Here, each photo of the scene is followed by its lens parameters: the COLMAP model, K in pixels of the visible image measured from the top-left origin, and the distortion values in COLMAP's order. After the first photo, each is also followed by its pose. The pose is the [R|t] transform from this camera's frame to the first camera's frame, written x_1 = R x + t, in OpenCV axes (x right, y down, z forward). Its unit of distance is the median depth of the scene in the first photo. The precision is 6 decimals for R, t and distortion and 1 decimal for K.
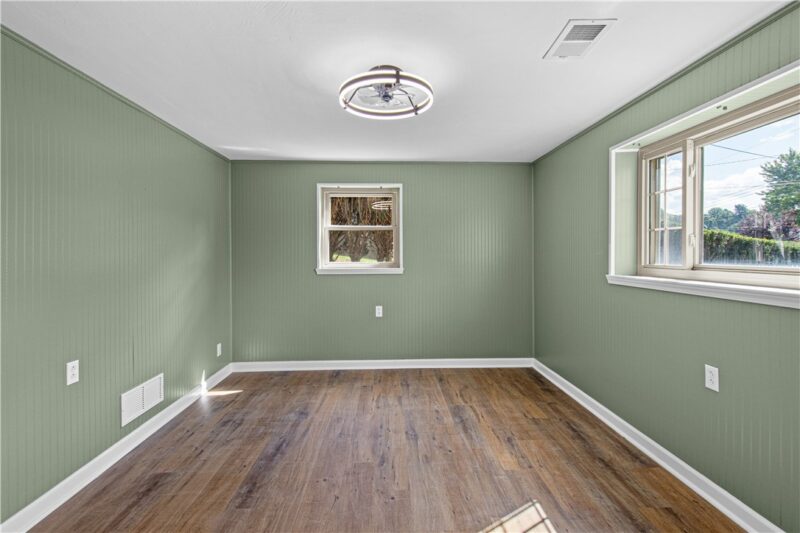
lens RADIAL K [[355.1, 0, 401.3], [0, 355.1, 258.6], [0, 0, 1]] dist [-0.001199, -0.000394]
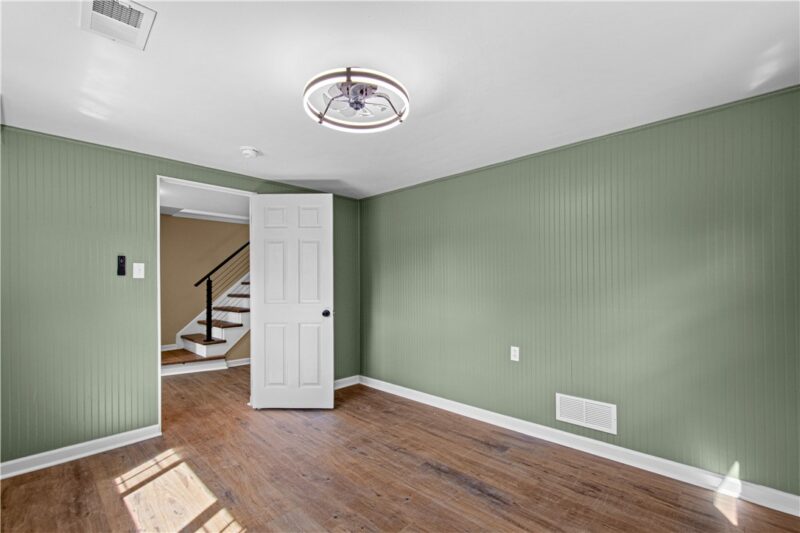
lens RADIAL K [[348.8, 0, 401.0], [0, 348.8, 281.1], [0, 0, 1]] dist [-0.000514, -0.000006]
pose [[-0.717497, 0.003306, -0.696554, 0.440166], [-0.004466, 0.999946, 0.009346, -0.011530], [0.696548, 0.009817, -0.717444, 1.512085]]
